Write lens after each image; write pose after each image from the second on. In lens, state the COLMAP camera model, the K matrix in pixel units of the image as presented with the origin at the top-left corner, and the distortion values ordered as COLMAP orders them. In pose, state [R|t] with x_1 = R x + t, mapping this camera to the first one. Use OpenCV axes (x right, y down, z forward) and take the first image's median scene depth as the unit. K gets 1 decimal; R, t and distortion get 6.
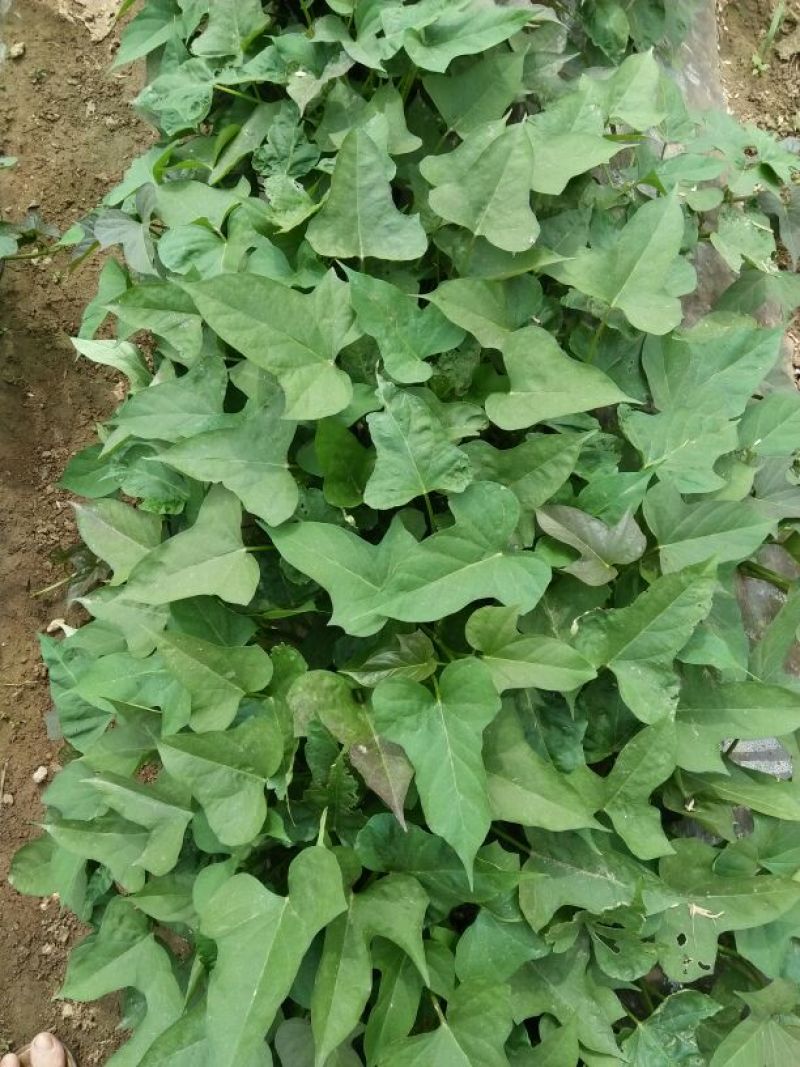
lens RADIAL K [[870.5, 0, 390.0], [0, 870.5, 531.4], [0, 0, 1]] dist [0.131392, -0.180854]
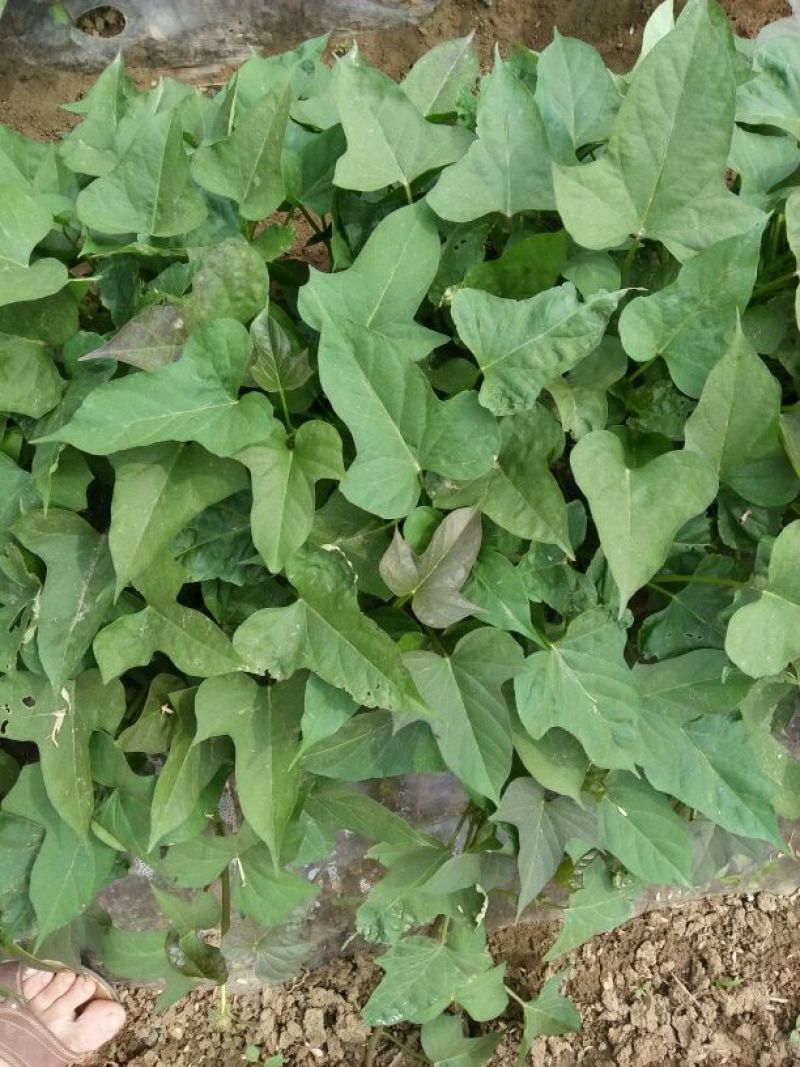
lens RADIAL K [[870.5, 0, 390.0], [0, 870.5, 531.4], [0, 0, 1]] dist [0.131392, -0.180854]
pose [[0.088637, 0.992759, -0.081079, 0.259080], [-0.964862, 0.105790, 0.240519, -0.147056], [0.247354, 0.056912, 0.967252, 0.186955]]
